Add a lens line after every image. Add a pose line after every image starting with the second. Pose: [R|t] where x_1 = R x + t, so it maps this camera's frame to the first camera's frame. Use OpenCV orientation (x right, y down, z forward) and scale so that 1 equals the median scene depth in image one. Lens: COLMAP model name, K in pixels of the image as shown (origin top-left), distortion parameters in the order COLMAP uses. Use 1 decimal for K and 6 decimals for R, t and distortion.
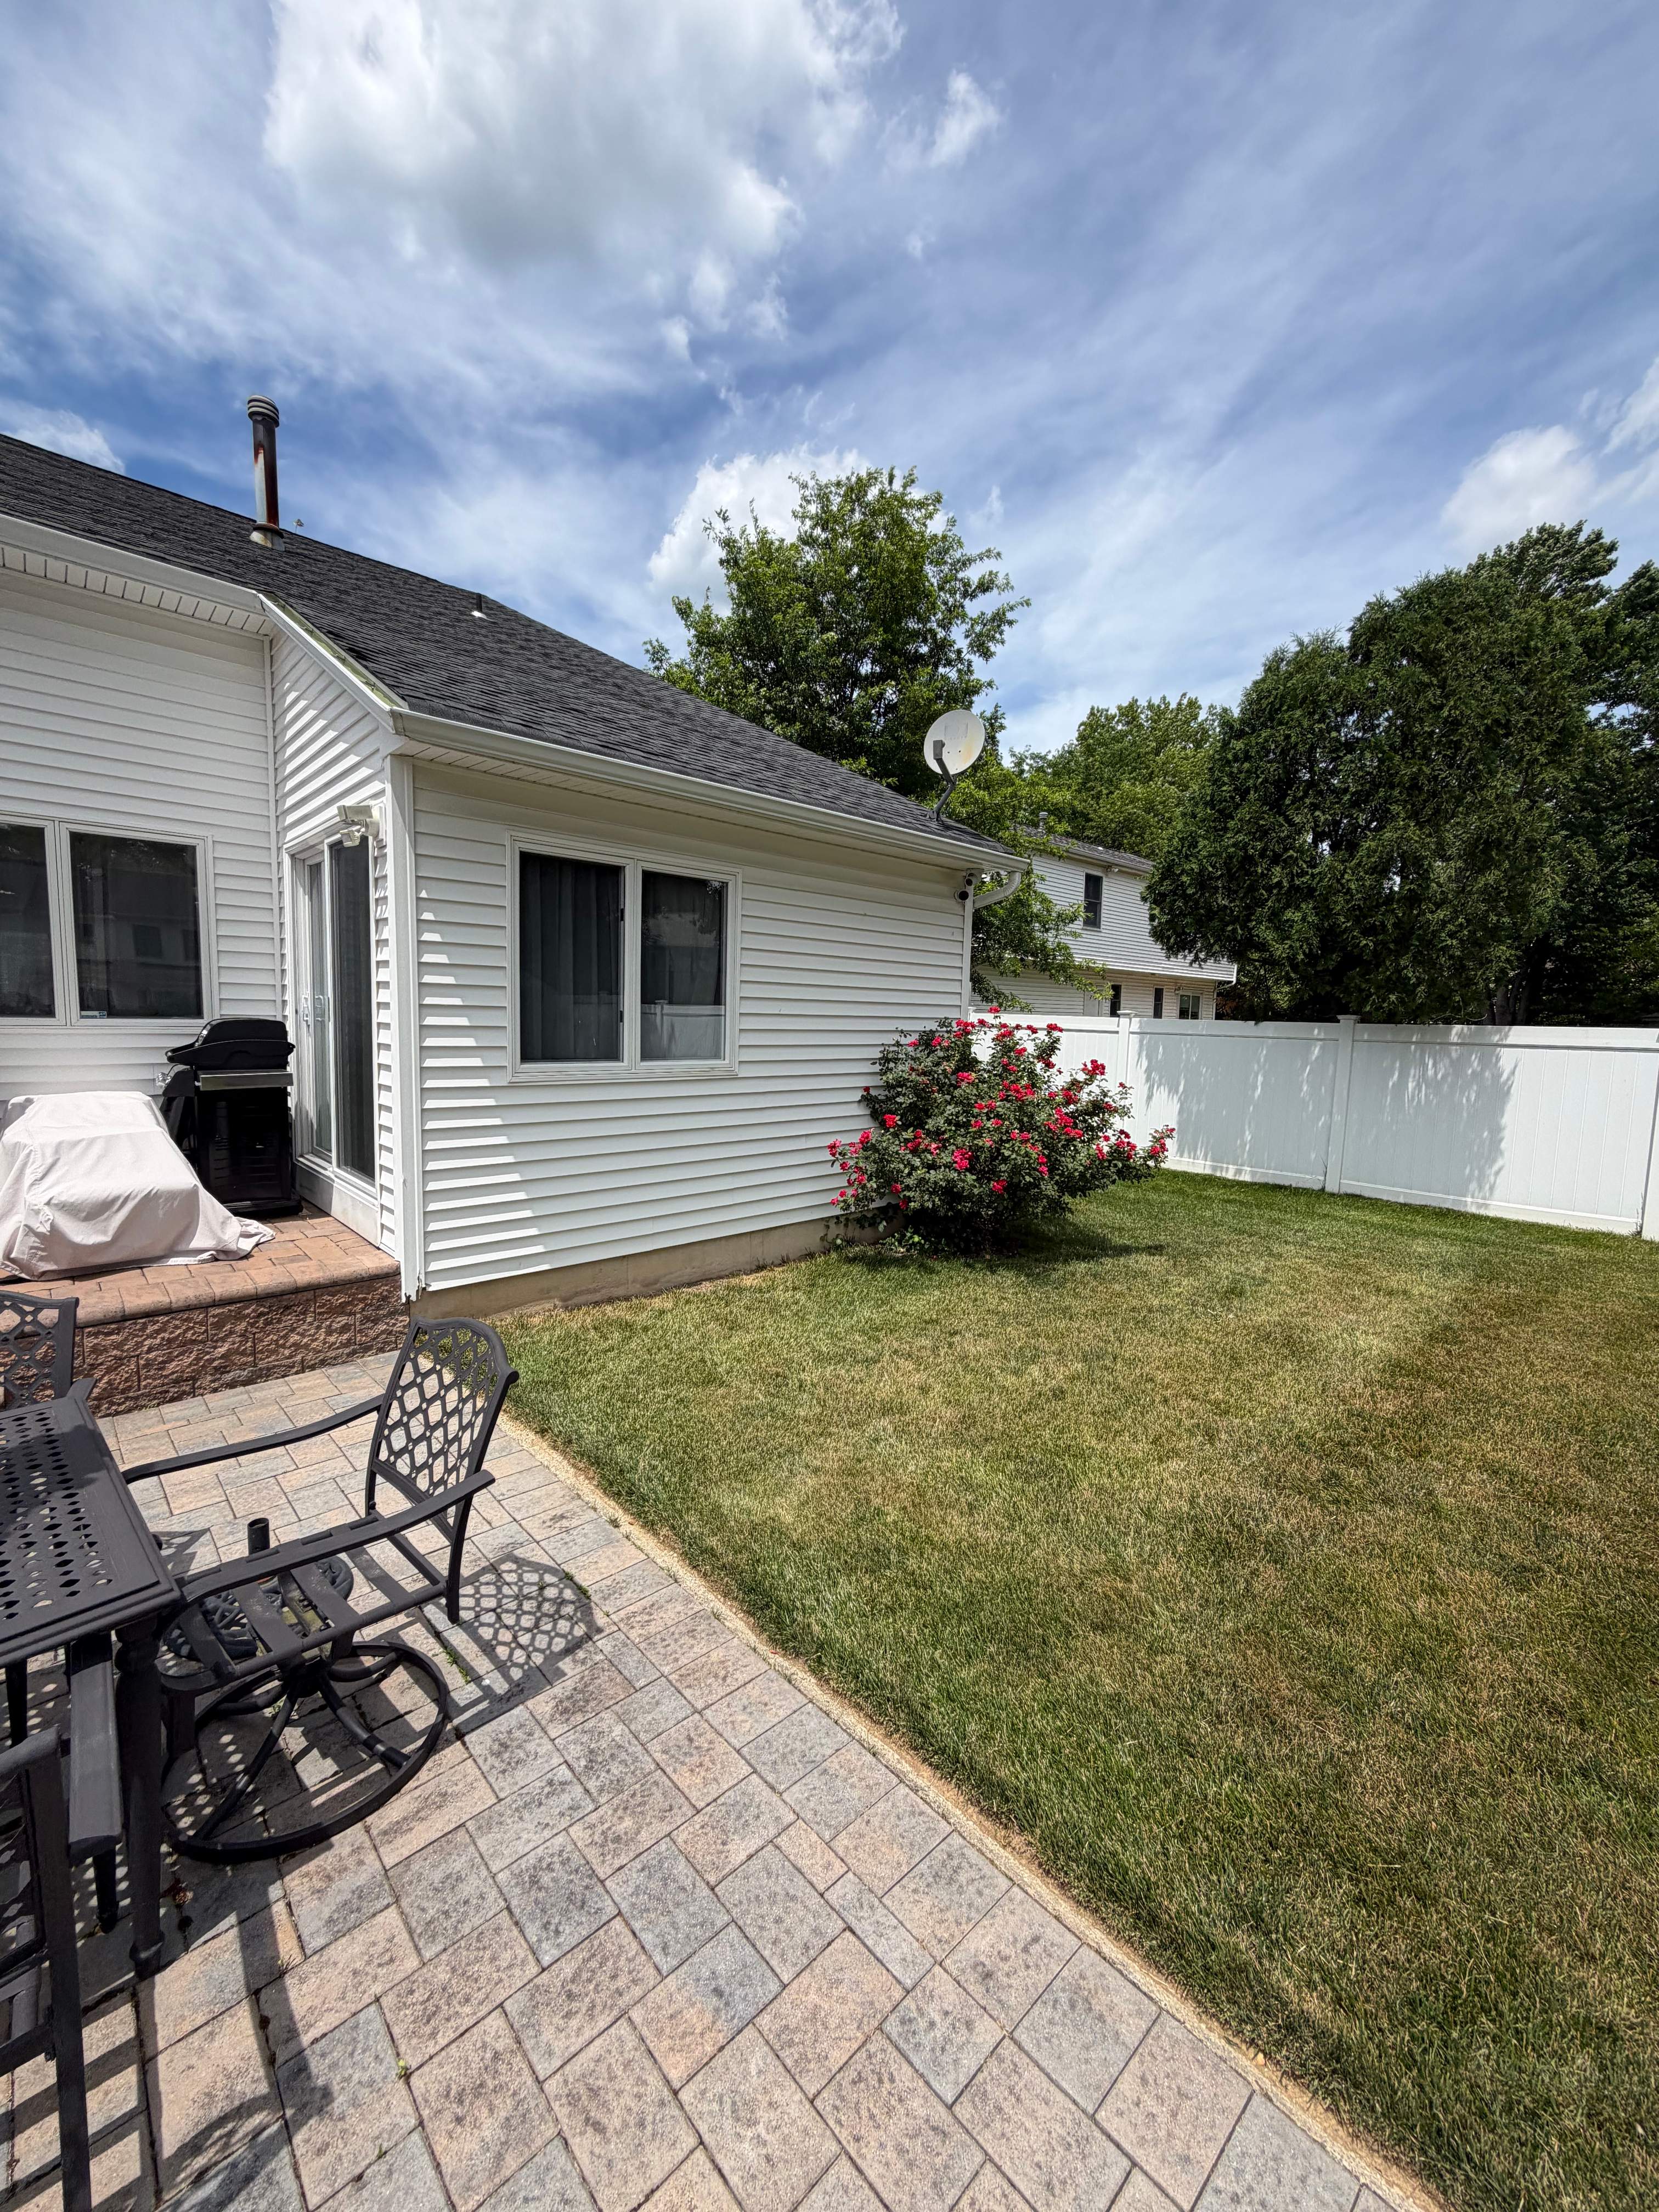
lens RADIAL K [[878.8, 0, 829.5], [0, 878.8, 1099.0], [0, 0, 1]] dist [0.000542, 0.000007]
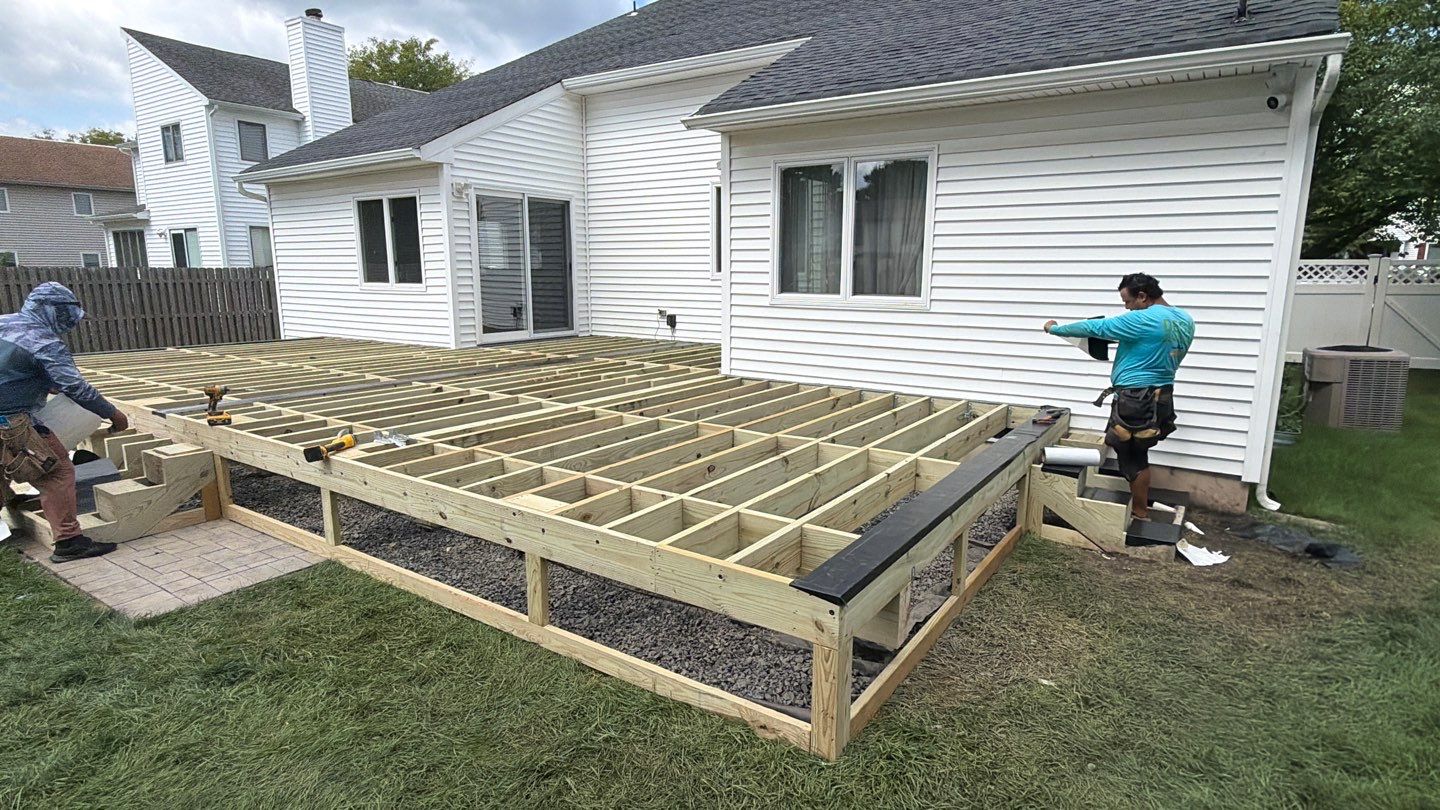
lens RADIAL K [[765.4, 0, 718.0], [0, 765.4, 407.5], [0, 0, 1]] dist [0.001186, -0.000091]
pose [[0.225303, 0.154035, -0.962035, 0.967795], [-0.089650, 0.986512, 0.136959, -0.012828], [0.970155, 0.055389, 0.236074, 0.474129]]
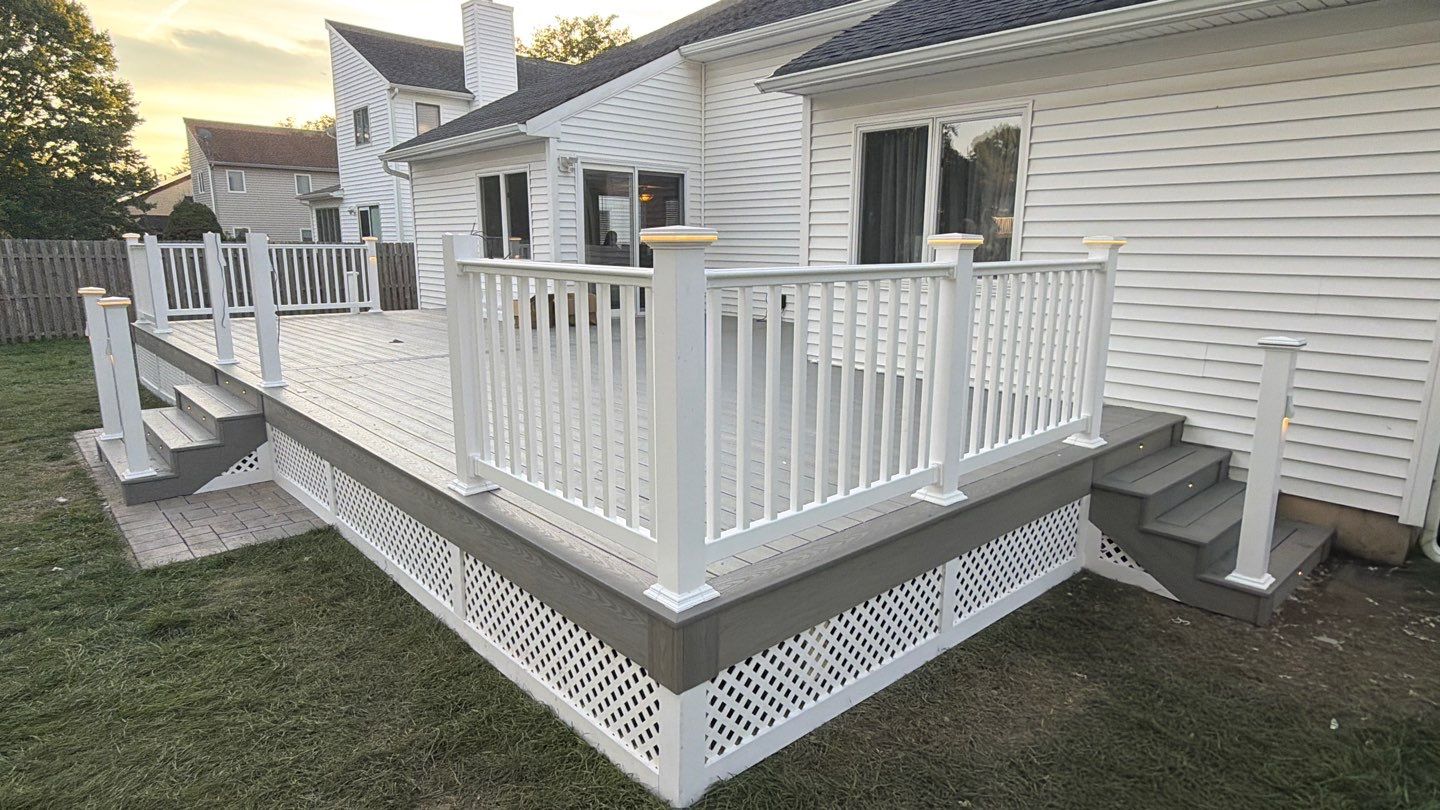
lens RADIAL K [[803.1, 0, 720.0], [0, 803.1, 405.0], [0, 0, 1]] dist [-0.002056, 0.000290]
pose [[-0.004461, 0.176138, -0.984355, 0.956083], [-0.100591, 0.979293, 0.175688, -0.032210], [0.994918, 0.099801, 0.013350, 0.668381]]
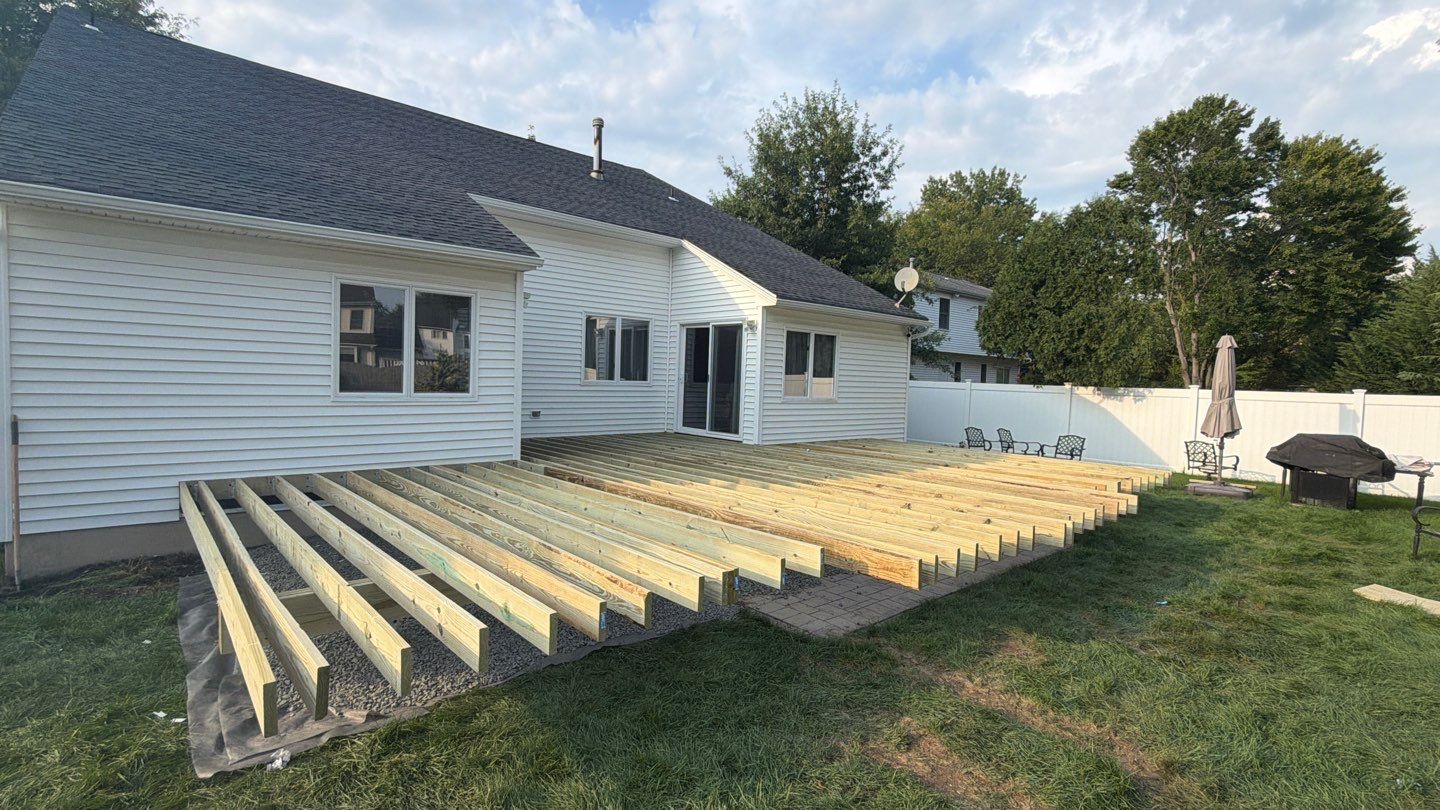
lens RADIAL K [[664.7, 0, 720.0], [0, 664.7, 405.0], [0, 0, 1]] dist [0.001442, 0.000028]
pose [[0.999791, 0.008336, -0.018692, -0.471518], [-0.009340, 0.998483, -0.054264, 0.109239], [0.018211, 0.054428, 0.998352, -1.231148]]
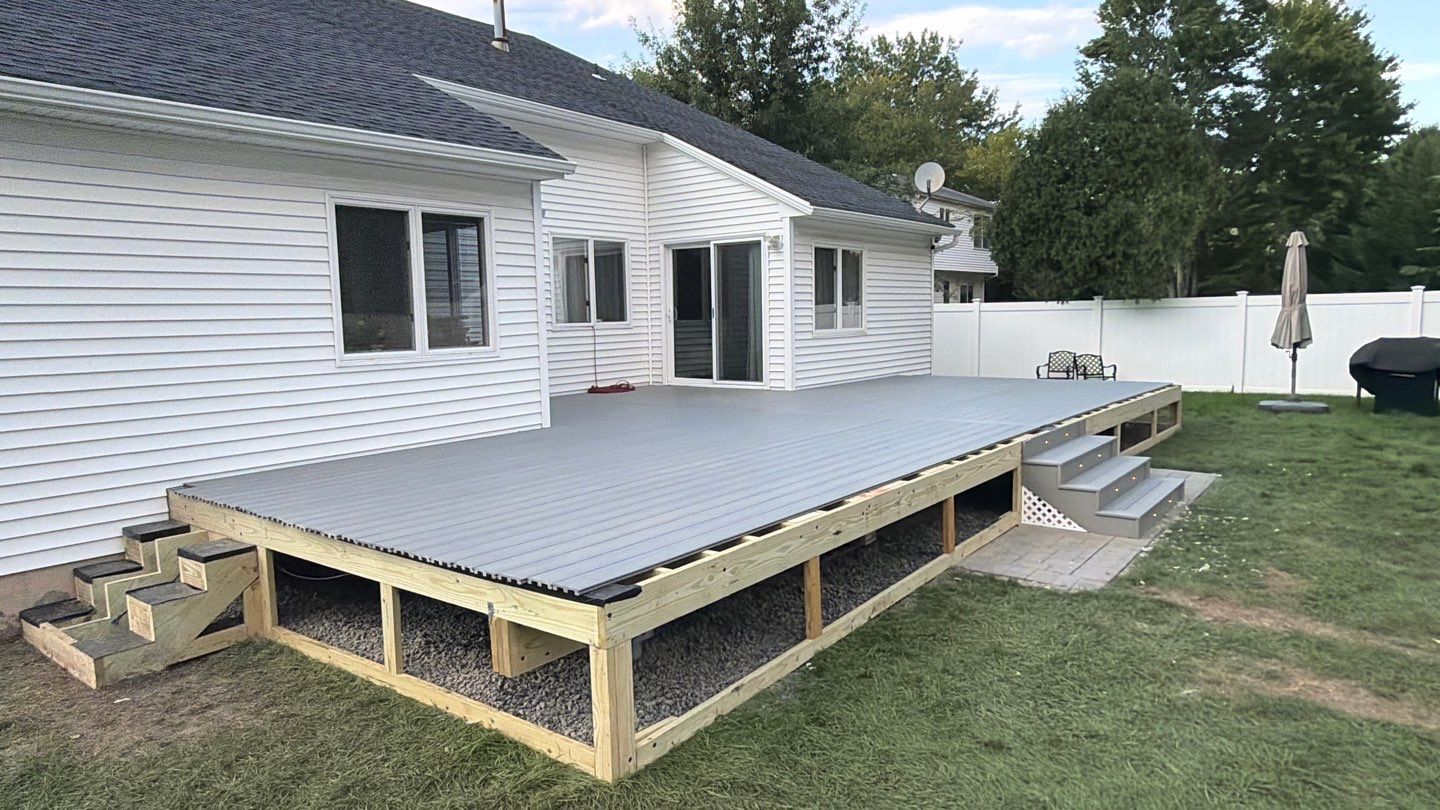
lens RADIAL K [[875.6, 0, 720.0], [0, 875.6, 405.0], [0, 0, 1]] dist [0.001521, 0.000570]
pose [[0.985941, -0.063089, 0.154729, -0.899910], [0.061793, 0.998002, 0.013175, 0.110742], [-0.155251, -0.003429, 0.987869, -1.278387]]
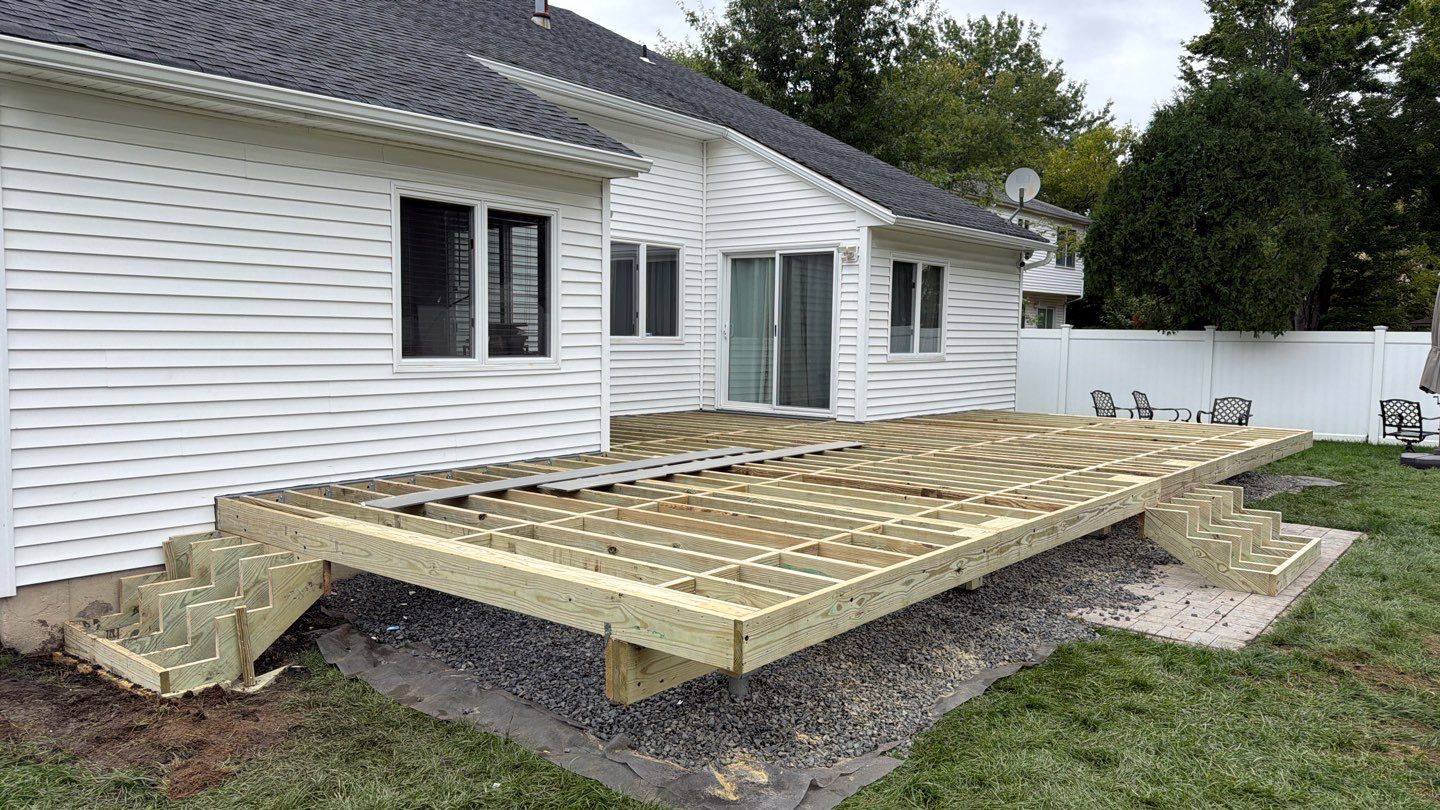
lens RADIAL K [[1009.1, 0, 722.8], [0, 1009.1, 410.1], [0, 0, 1]] dist [0.095873, -0.136000]
pose [[0.990435, -0.020725, 0.136412, -0.996314], [0.022803, 0.999646, -0.013689, 0.116280], [-0.136080, 0.016669, 0.990558, -1.338306]]
